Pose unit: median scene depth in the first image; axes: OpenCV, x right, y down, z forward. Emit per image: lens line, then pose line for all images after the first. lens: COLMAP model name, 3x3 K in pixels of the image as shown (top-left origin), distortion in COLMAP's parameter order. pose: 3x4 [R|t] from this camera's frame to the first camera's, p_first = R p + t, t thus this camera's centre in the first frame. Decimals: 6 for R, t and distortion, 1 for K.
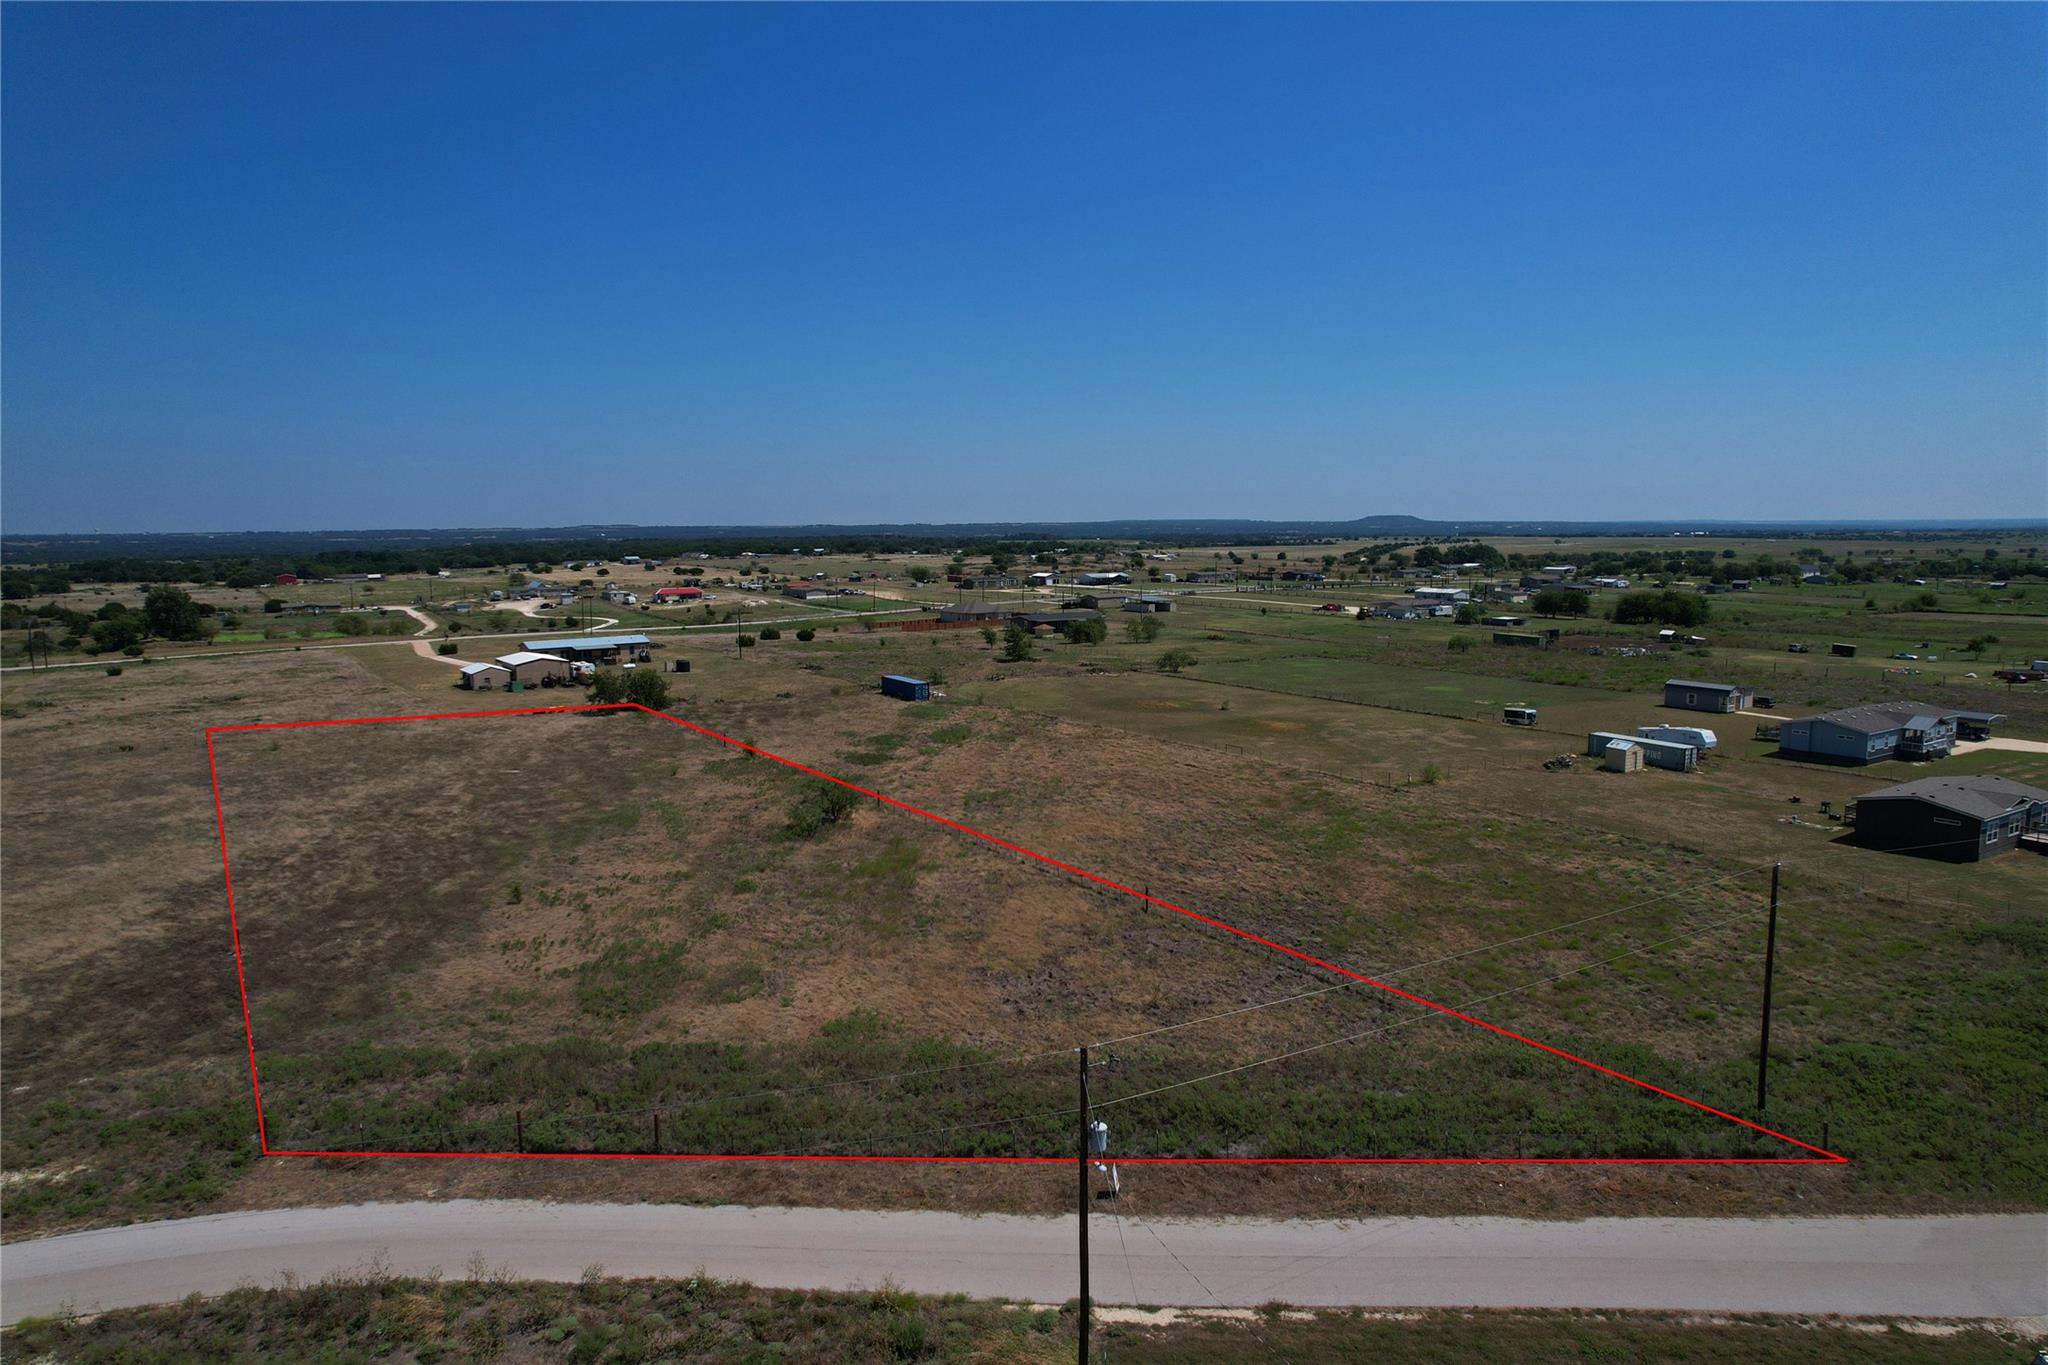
lens RADIAL K [[1305.3, 0, 1022.0], [0, 1305.3, 686.9], [0, 0, 1]] dist [-0.076699, 0.070125]
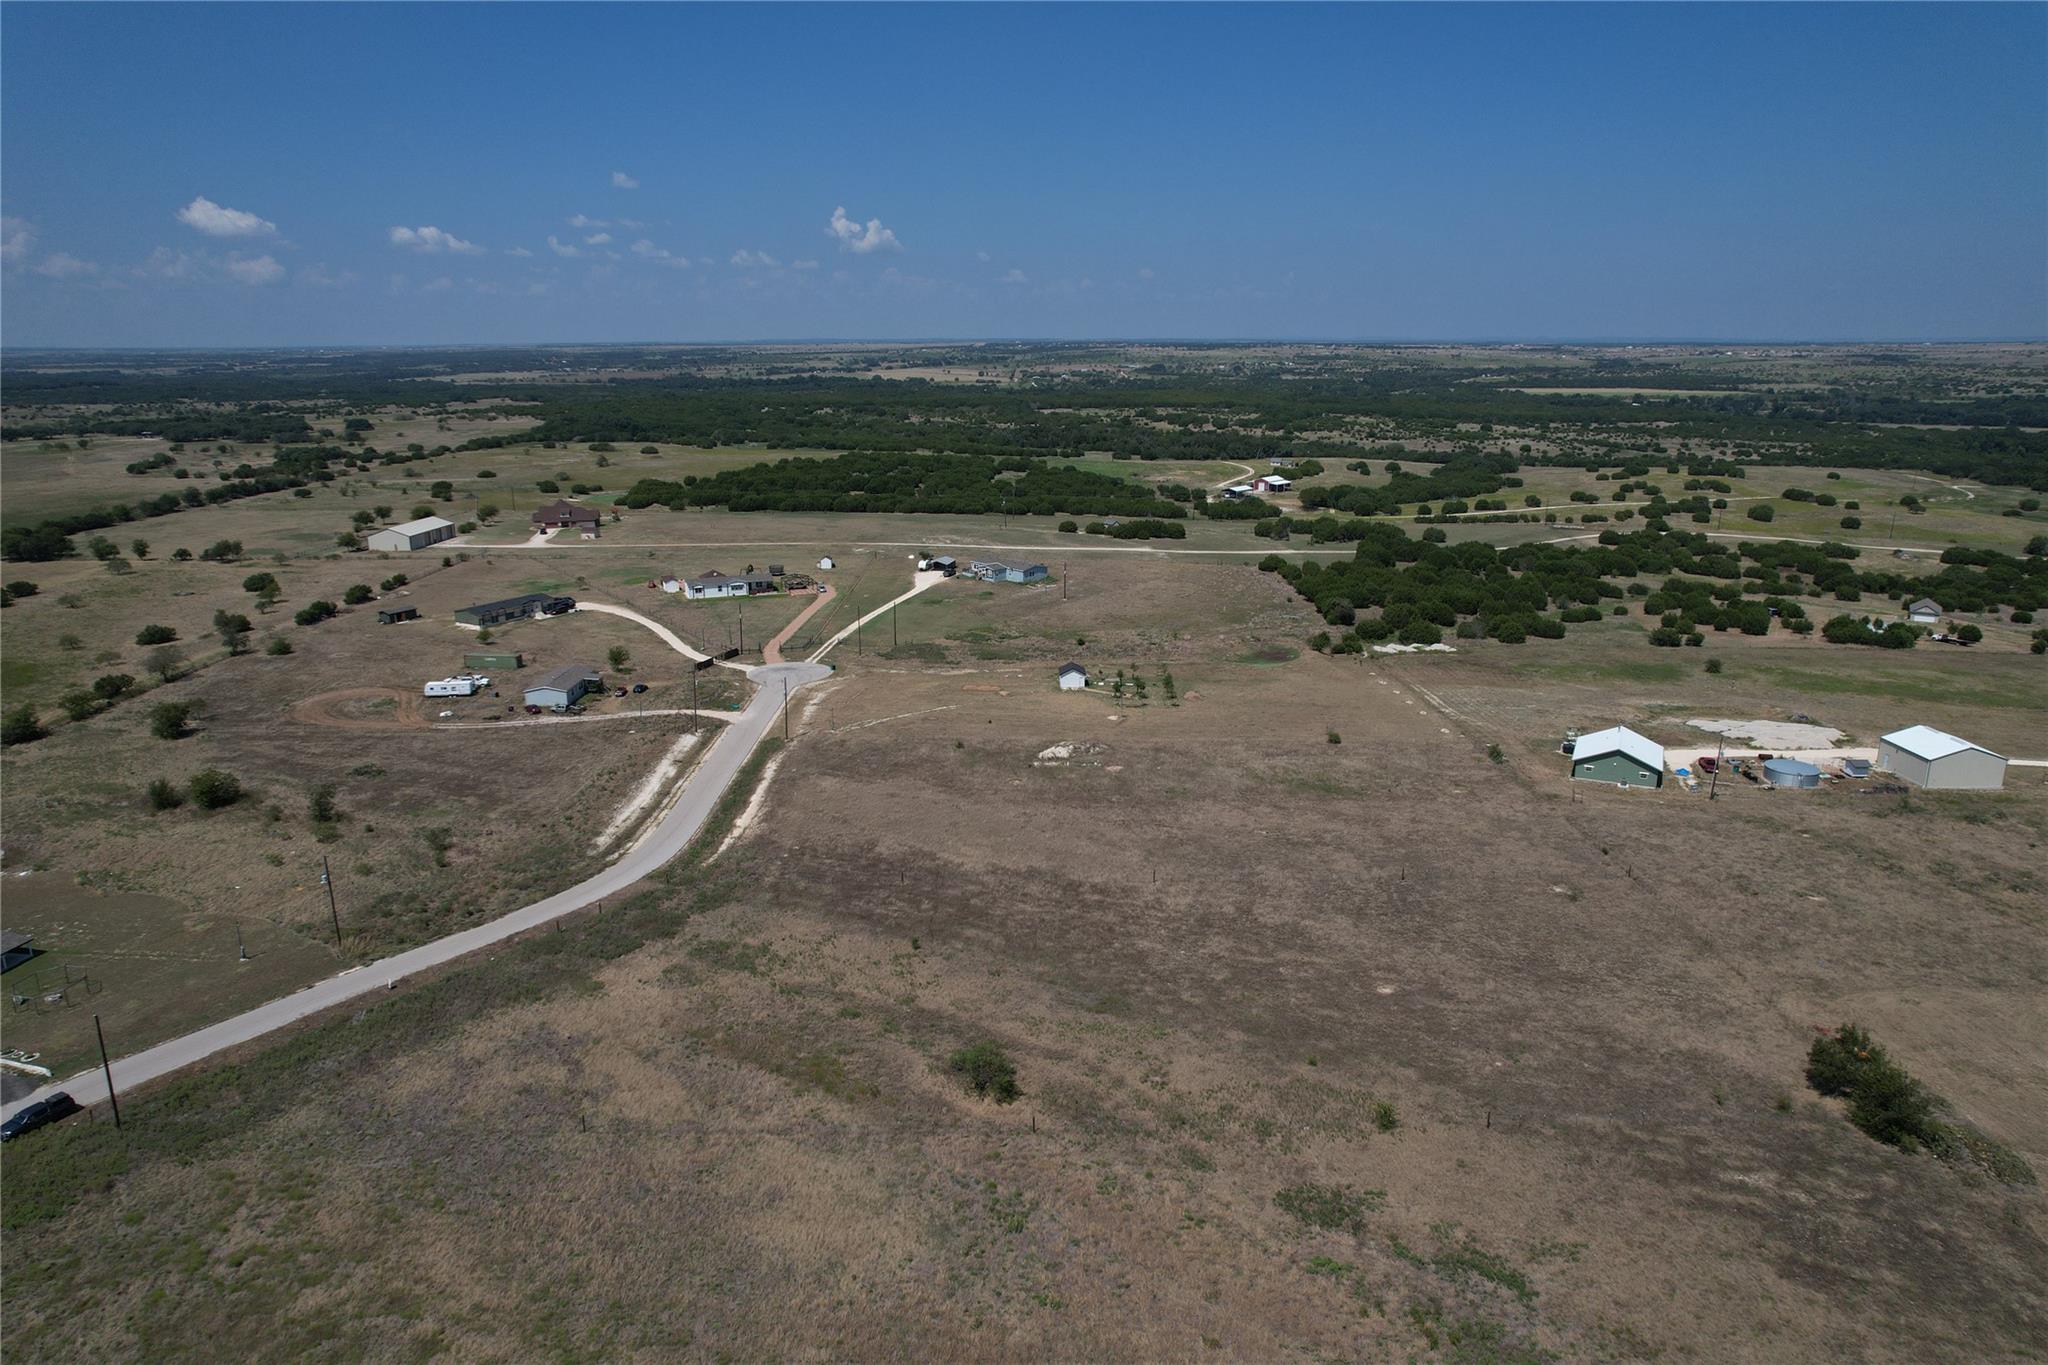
lens RADIAL K [[1309.0, 0, 1027.2], [0, 1309.0, 683.0], [0, 0, 1]] dist [-0.085844, 0.081414]
pose [[-0.549882, 0.228840, -0.803282, 0.702061], [-0.096997, 0.937733, 0.333541, -0.644327], [0.829591, 0.261324, -0.493446, 1.688860]]
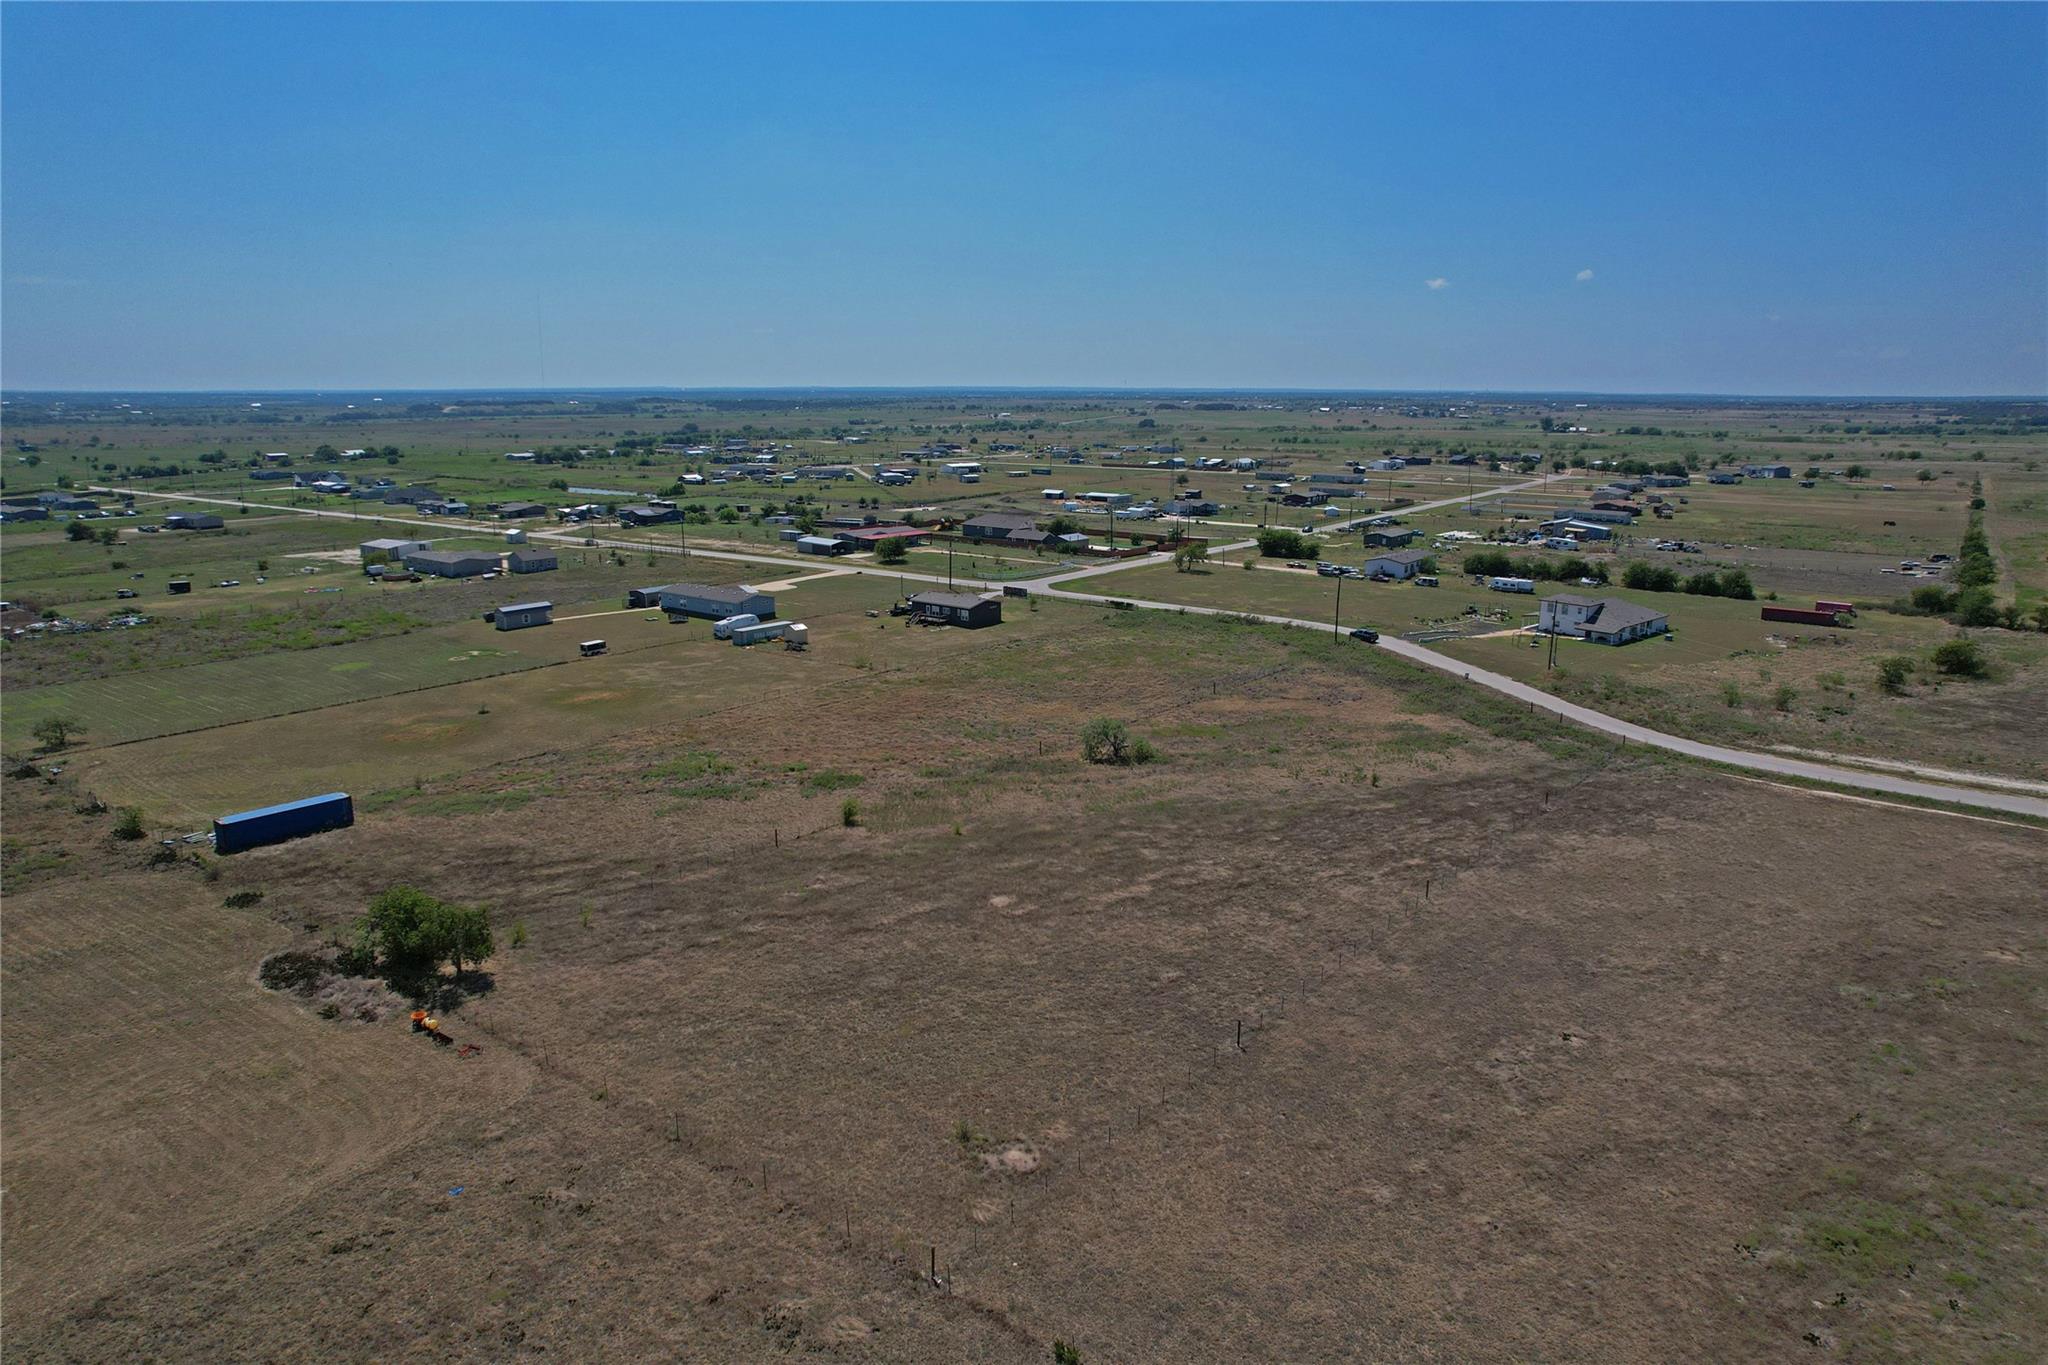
lens RADIAL K [[1305.3, 0, 1022.0], [0, 1305.3, 686.9], [0, 0, 1]] dist [-0.076699, 0.070125]
pose [[-0.309897, -0.207710, 0.927804, -1.536404], [0.119049, 0.959688, 0.254611, -0.356104], [-0.943287, 0.189358, -0.272677, 1.653923]]
